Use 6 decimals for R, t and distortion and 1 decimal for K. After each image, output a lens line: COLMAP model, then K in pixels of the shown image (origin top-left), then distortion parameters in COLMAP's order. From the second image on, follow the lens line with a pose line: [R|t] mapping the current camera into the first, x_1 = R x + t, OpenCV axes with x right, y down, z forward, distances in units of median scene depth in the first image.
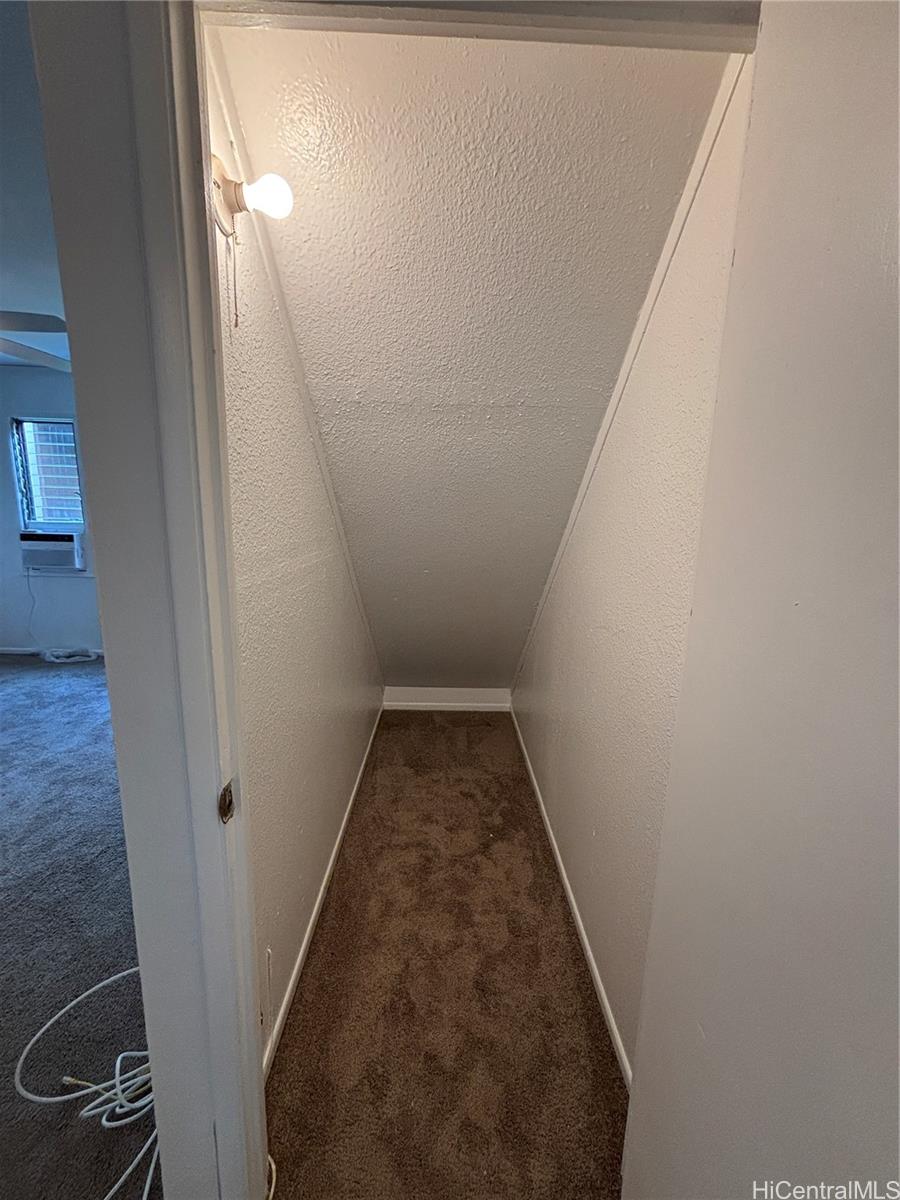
lens RADIAL K [[485.3, 0, 454.9], [0, 485.3, 602.6], [0, 0, 1]] dist [0.000033, -0.000198]
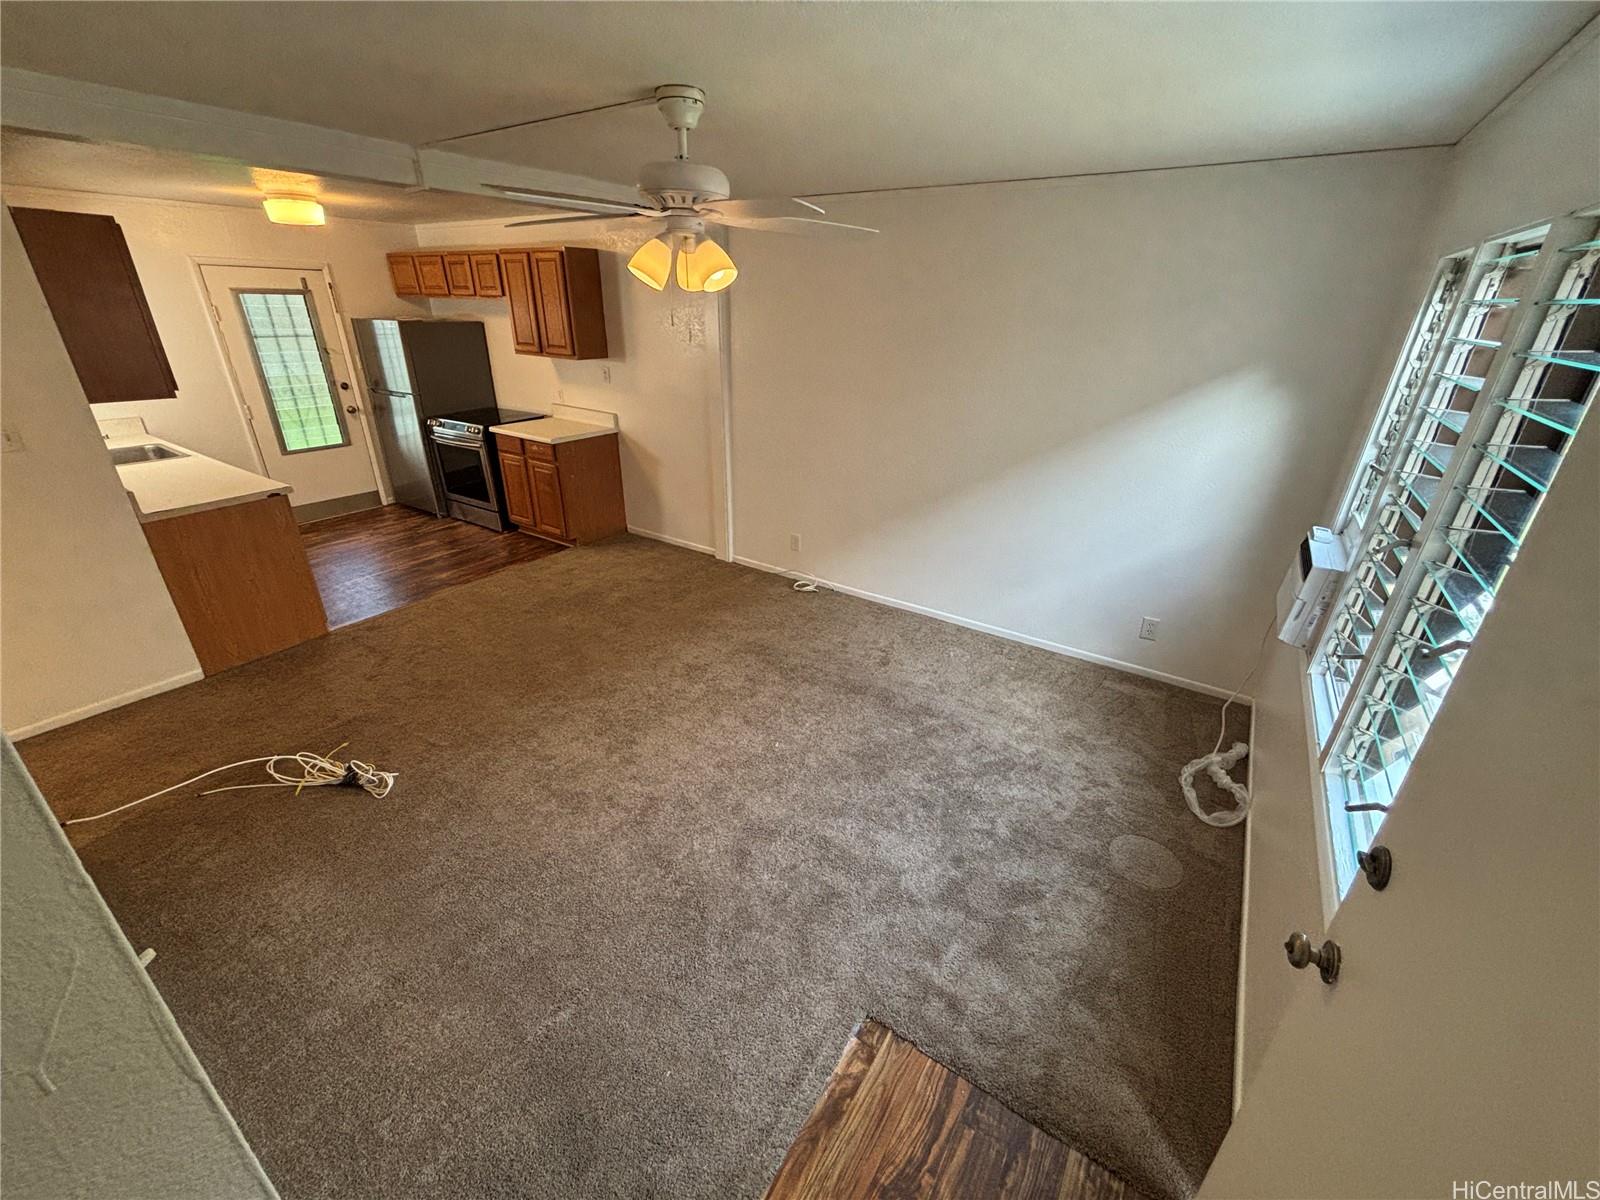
lens RADIAL K [[647.1, 0, 794.6], [0, 647.1, 594.8], [0, 0, 1]] dist [0.000033, -0.000198]
pose [[-0.565999, 0.301490, -0.767299, -0.139198], [-0.187914, 0.859048, 0.476156, -0.294470], [0.802704, 0.413690, -0.429567, 0.911952]]
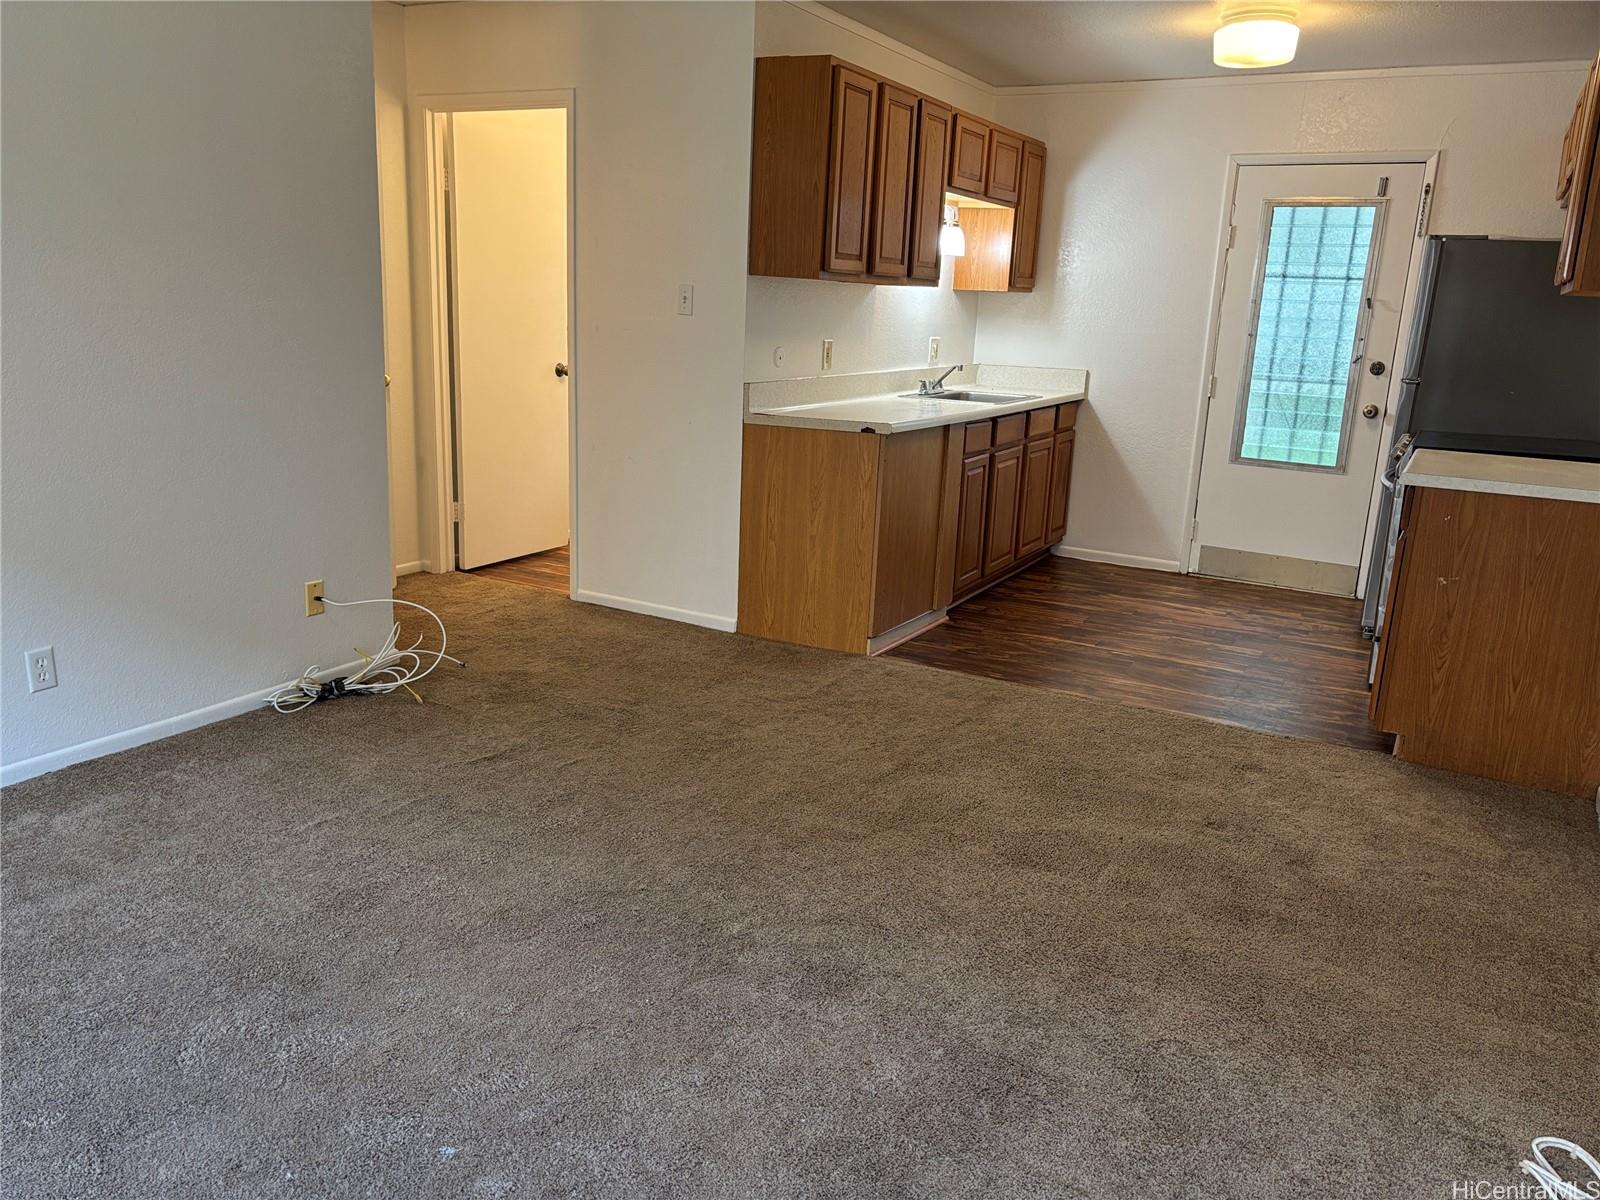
lens RADIAL K [[1200.9, 0, 795.6], [0, 1200.9, 600.0], [0, 0, 1]] dist [0.012541, 0.004444]
pose [[-0.862206, -0.188643, 0.470122, -0.942812], [0.026398, 0.910078, 0.413595, -0.182803], [-0.505870, 0.369014, -0.779695, 0.876119]]
